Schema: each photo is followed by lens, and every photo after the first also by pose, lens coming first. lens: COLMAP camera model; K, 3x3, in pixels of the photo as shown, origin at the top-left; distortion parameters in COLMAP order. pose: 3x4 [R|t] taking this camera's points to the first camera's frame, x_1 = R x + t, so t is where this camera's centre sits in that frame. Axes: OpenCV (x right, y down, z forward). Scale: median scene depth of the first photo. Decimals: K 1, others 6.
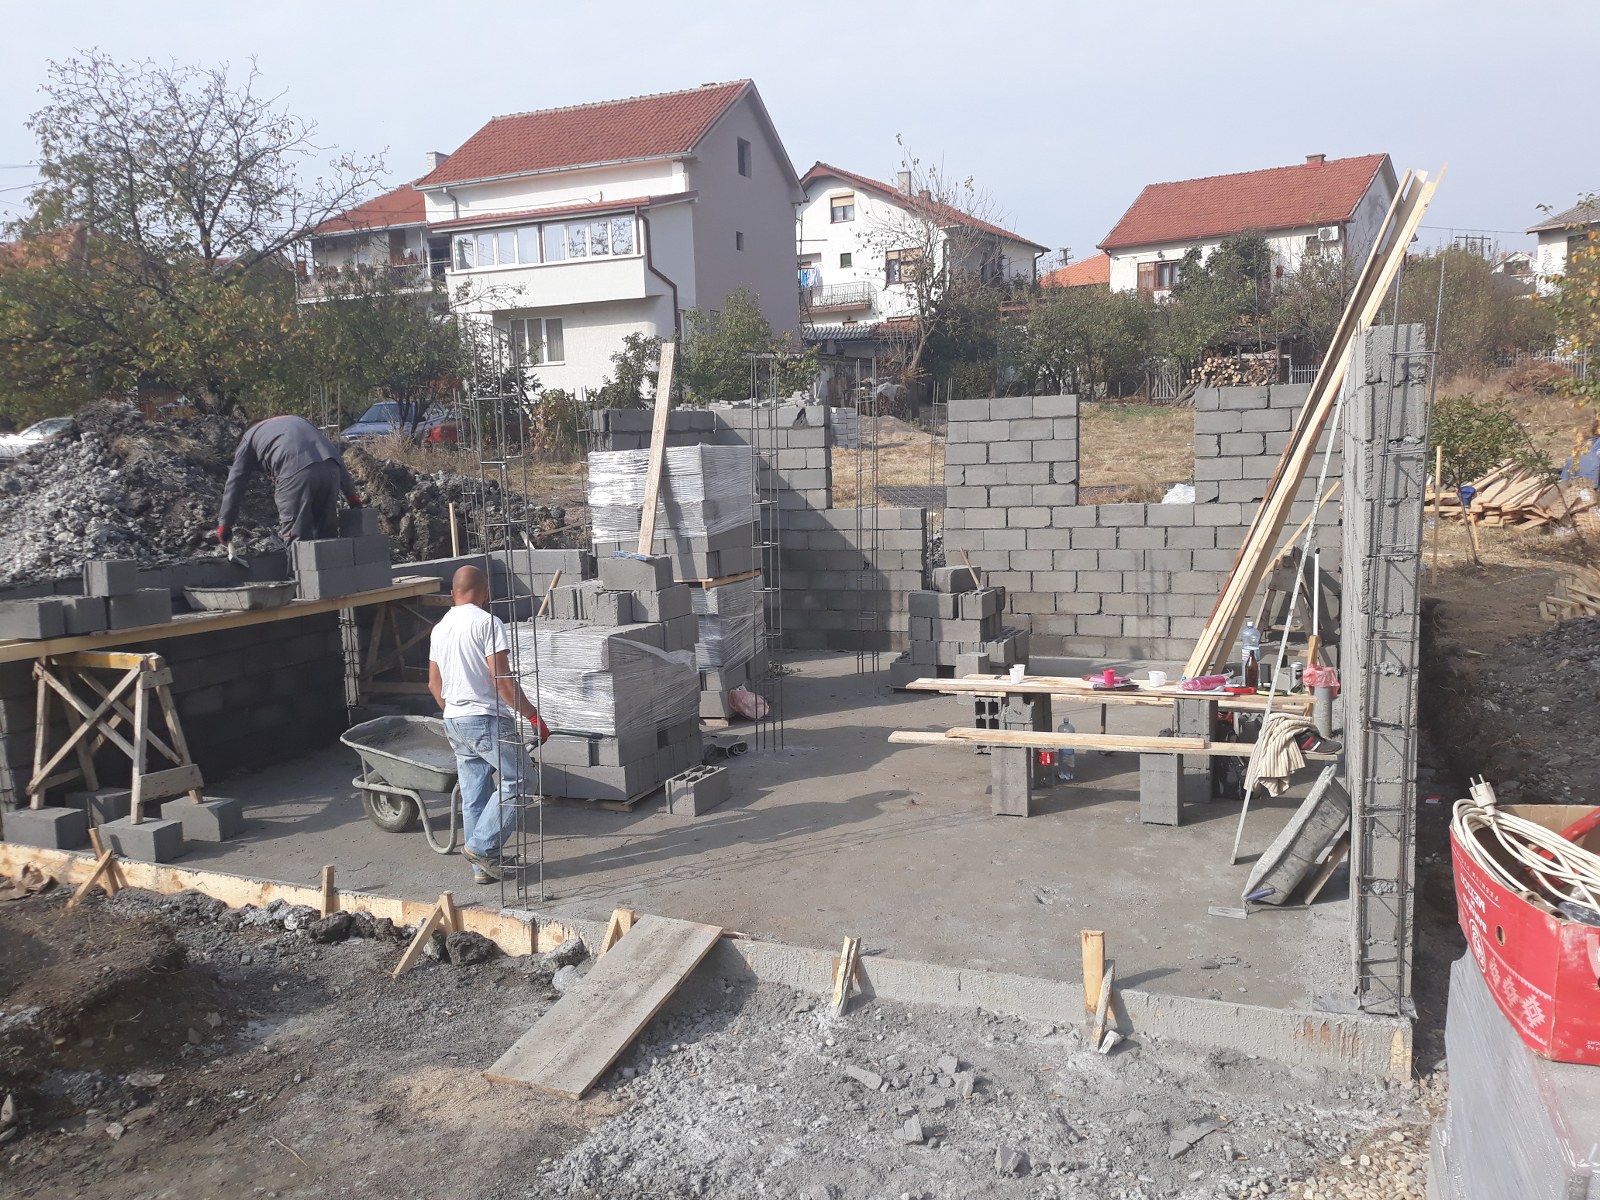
lens RADIAL K [[1316.6, 0, 801.5], [0, 1316.6, 600.3], [0, 0, 1]] dist [0.039201, -0.081243]
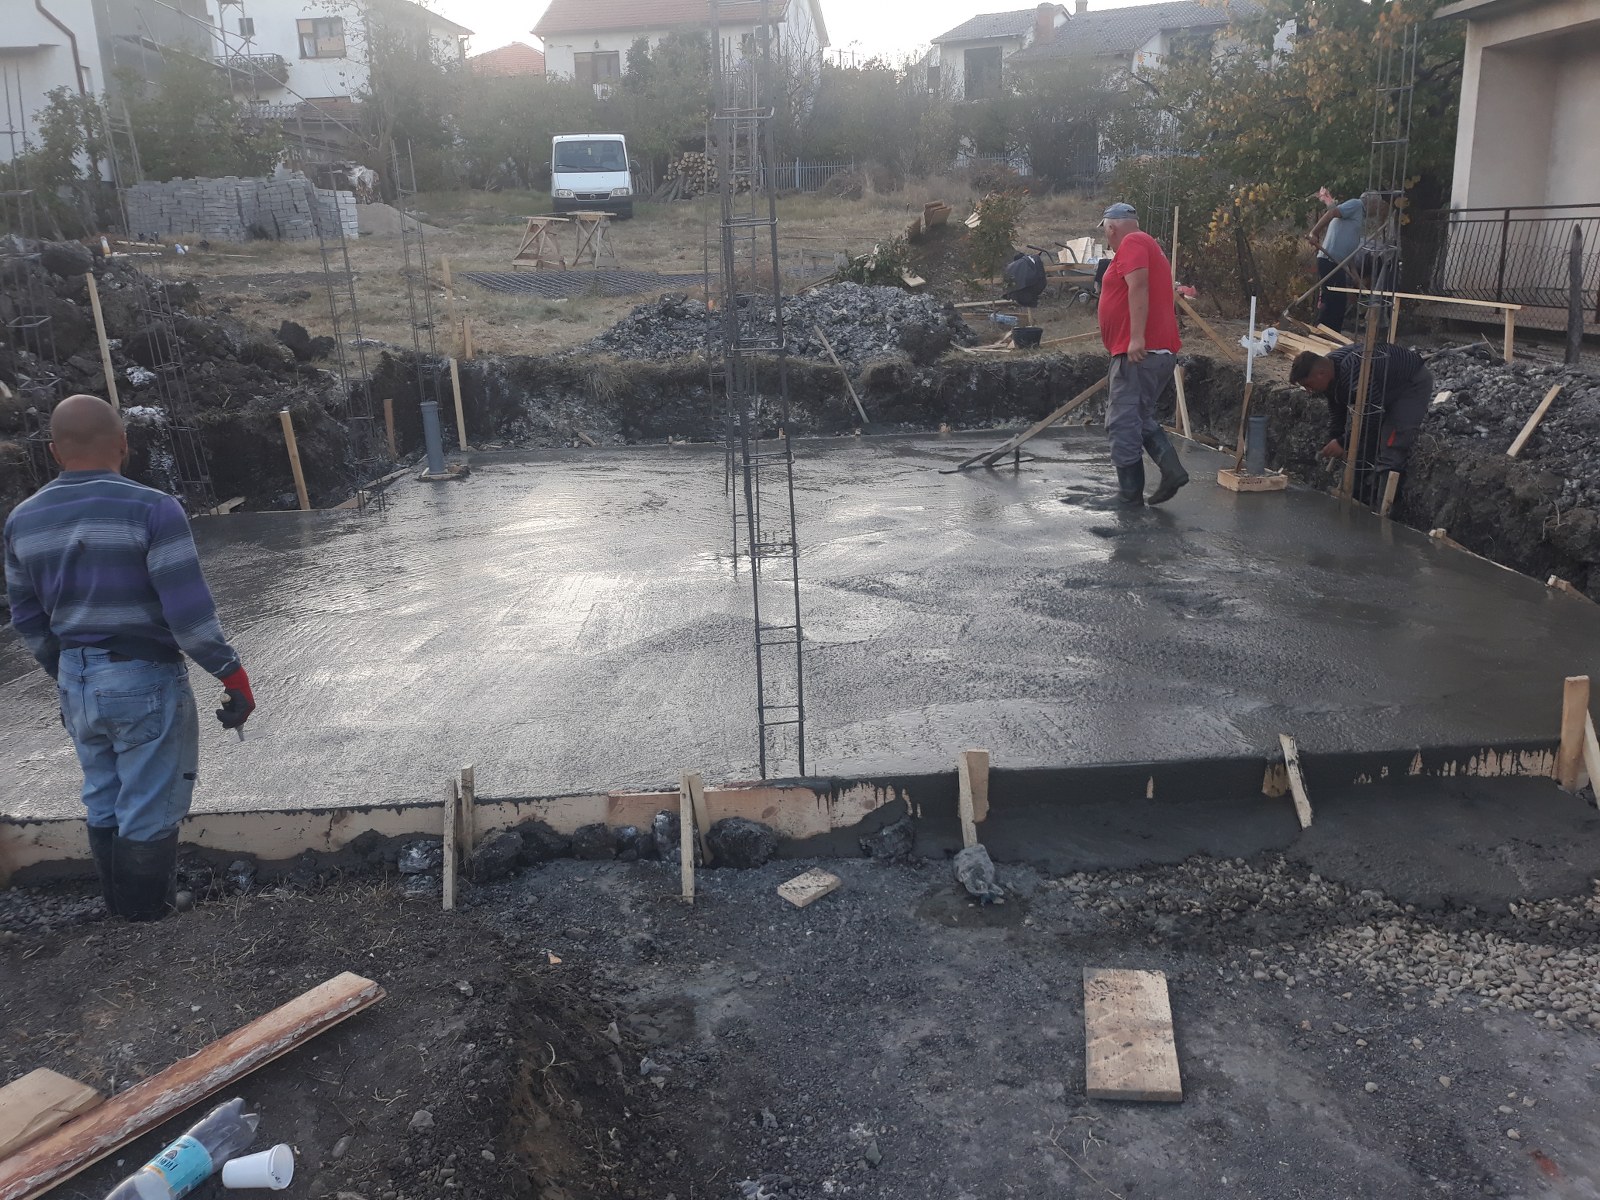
lens RADIAL K [[1294.2, 0, 798.7], [0, 1294.2, 594.7], [0, 0, 1]] dist [0.033070, 0.001020]
pose [[0.895501, -0.120551, 0.428422, -0.084398], [0.060767, 0.986721, 0.150630, 0.004012], [-0.440891, -0.108856, 0.890935, 0.060335]]
